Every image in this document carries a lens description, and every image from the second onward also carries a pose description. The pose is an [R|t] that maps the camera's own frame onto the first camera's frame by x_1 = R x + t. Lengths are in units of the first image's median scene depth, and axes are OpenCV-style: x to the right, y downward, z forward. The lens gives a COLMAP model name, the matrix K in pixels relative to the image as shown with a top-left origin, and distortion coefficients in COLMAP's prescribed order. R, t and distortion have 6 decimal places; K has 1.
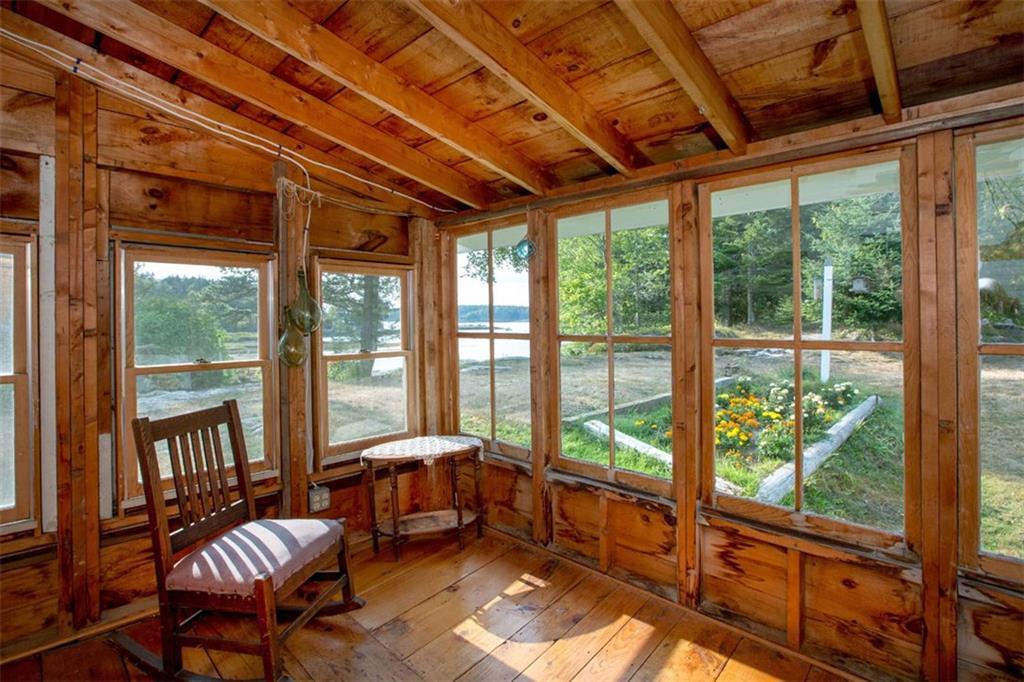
lens RADIAL K [[468.3, 0, 511.4], [0, 468.3, 324.6], [0, 0, 1]] dist [0.001001, 0.000052]
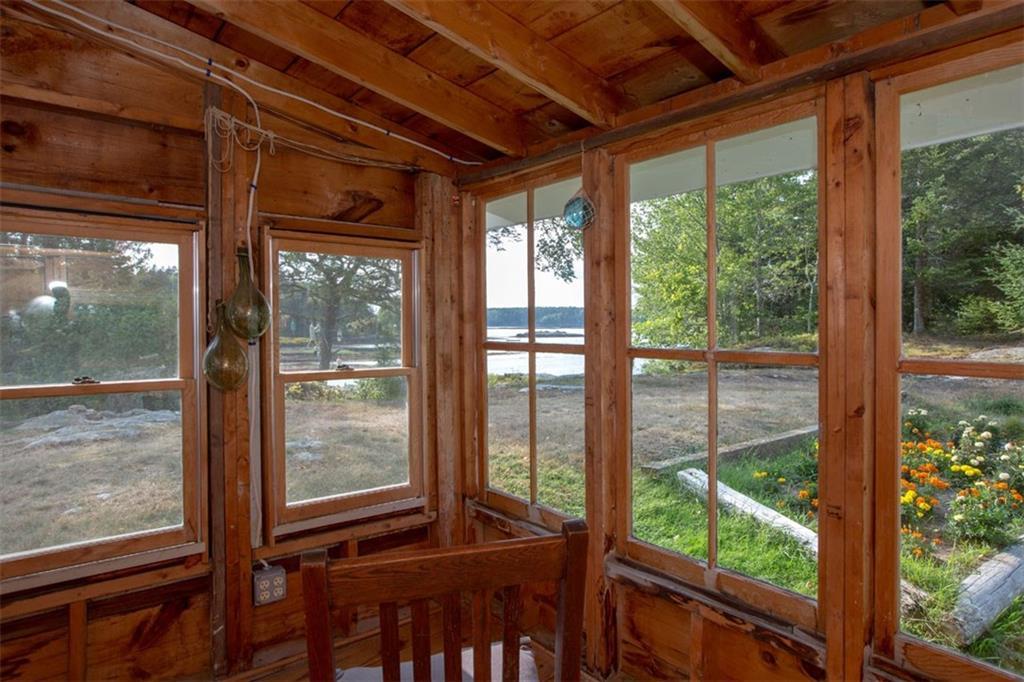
lens RADIAL K [[579.7, 0, 534.4], [0, 579.7, 336.4], [0, 0, 1]] dist [-0.004673, 0.022343]
pose [[0.994268, 0.010796, -0.106373, 0.054771], [-0.009785, 0.999902, 0.010022, 0.000062], [0.106471, -0.008924, 0.994276, 0.201573]]
